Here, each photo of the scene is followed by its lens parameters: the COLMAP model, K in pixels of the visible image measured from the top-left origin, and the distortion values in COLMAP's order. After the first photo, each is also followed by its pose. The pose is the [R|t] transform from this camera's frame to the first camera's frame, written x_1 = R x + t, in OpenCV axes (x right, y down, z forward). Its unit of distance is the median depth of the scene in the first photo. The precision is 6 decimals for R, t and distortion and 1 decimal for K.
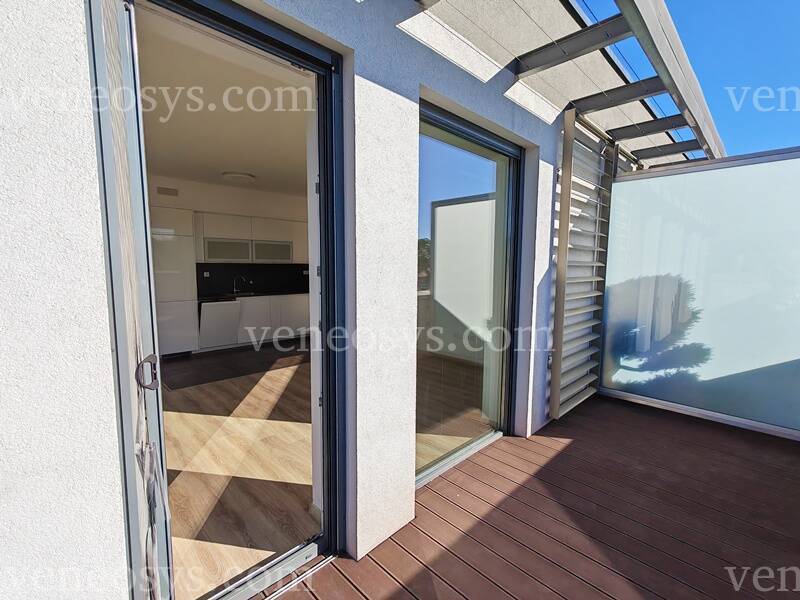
lens RADIAL K [[368.3, 0, 397.3], [0, 368.3, 301.9], [0, 0, 1]] dist [-0.003374, 0.008249]
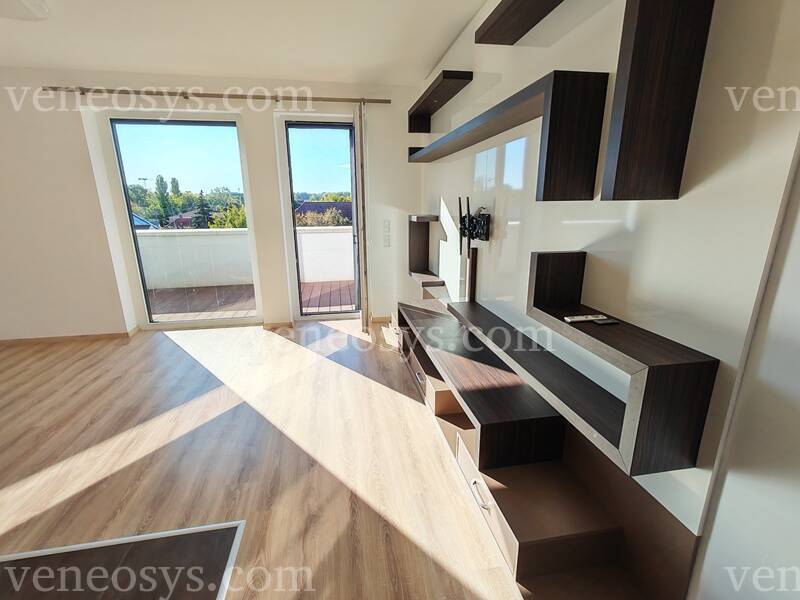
lens RADIAL K [[368.3, 0, 397.3], [0, 368.3, 301.9], [0, 0, 1]] dist [-0.003374, 0.008249]
pose [[-0.823743, -0.146839, 0.547618, -0.822886], [0.064119, 0.935555, 0.347312, -0.104298], [-0.563326, 0.321209, -0.761242, 0.988117]]
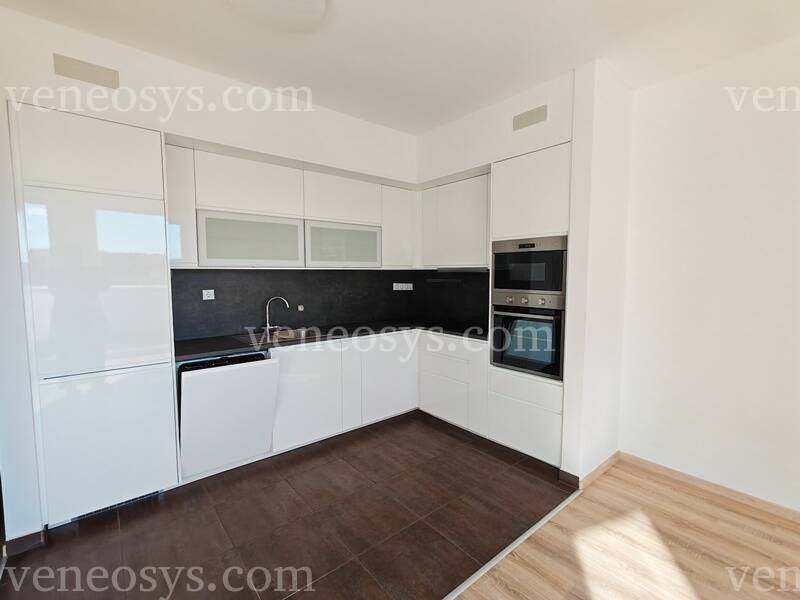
lens RADIAL K [[368.3, 0, 397.3], [0, 368.3, 301.9], [0, 0, 1]] dist [-0.003374, 0.008249]
pose [[0.995405, -0.003979, -0.095670, -0.316397], [0.001416, 0.999639, -0.026842, -0.069346], [0.095743, 0.026583, 0.995051, 0.746285]]
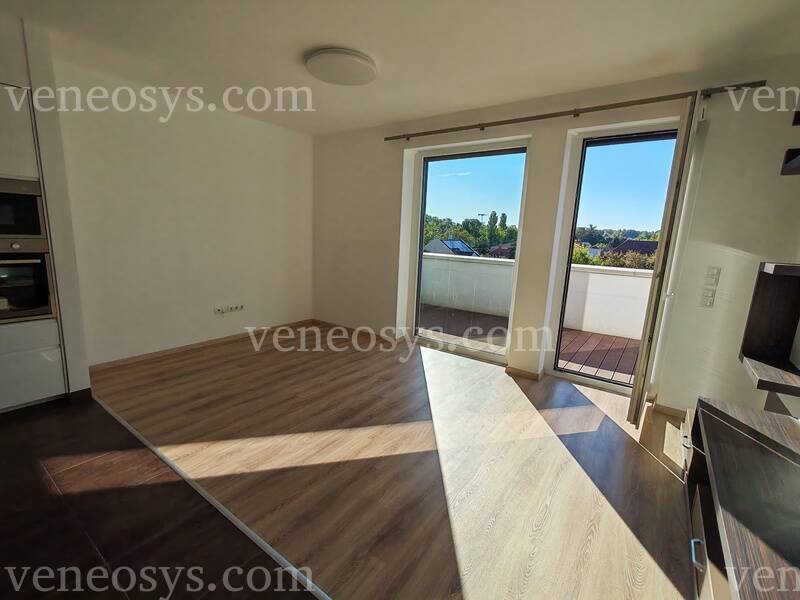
lens RADIAL K [[368.3, 0, 397.3], [0, 368.3, 301.9], [0, 0, 1]] dist [-0.003374, 0.008249]
pose [[-0.168859, -0.196456, 0.965863, -0.772894], [0.063548, 0.975726, 0.209572, -0.081388], [-0.983590, 0.096767, -0.152275, 0.846145]]
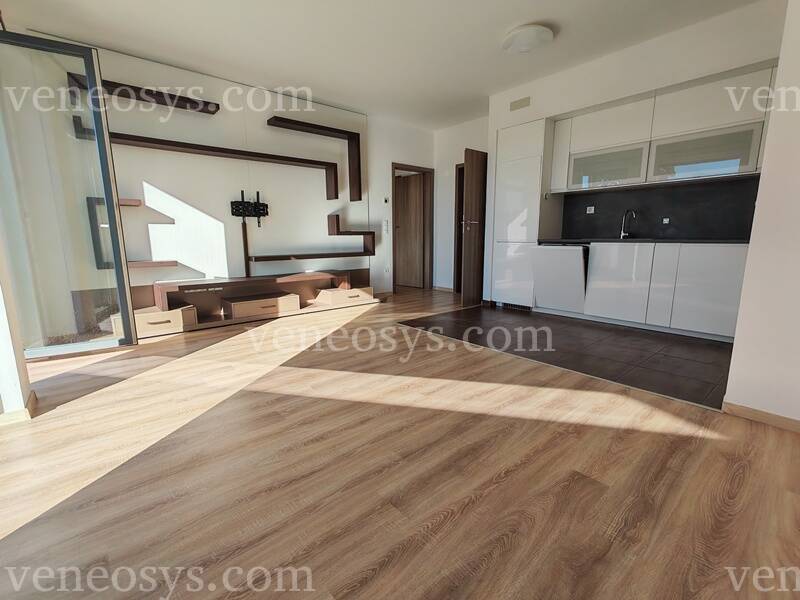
lens RADIAL K [[368.3, 0, 397.3], [0, 368.3, 301.9], [0, 0, 1]] dist [-0.003374, 0.008249]
pose [[-0.074502, 0.169281, -0.982748, 0.290668], [-0.100069, 0.979243, 0.176263, 0.012434], [0.992187, 0.111475, -0.056016, 0.915149]]
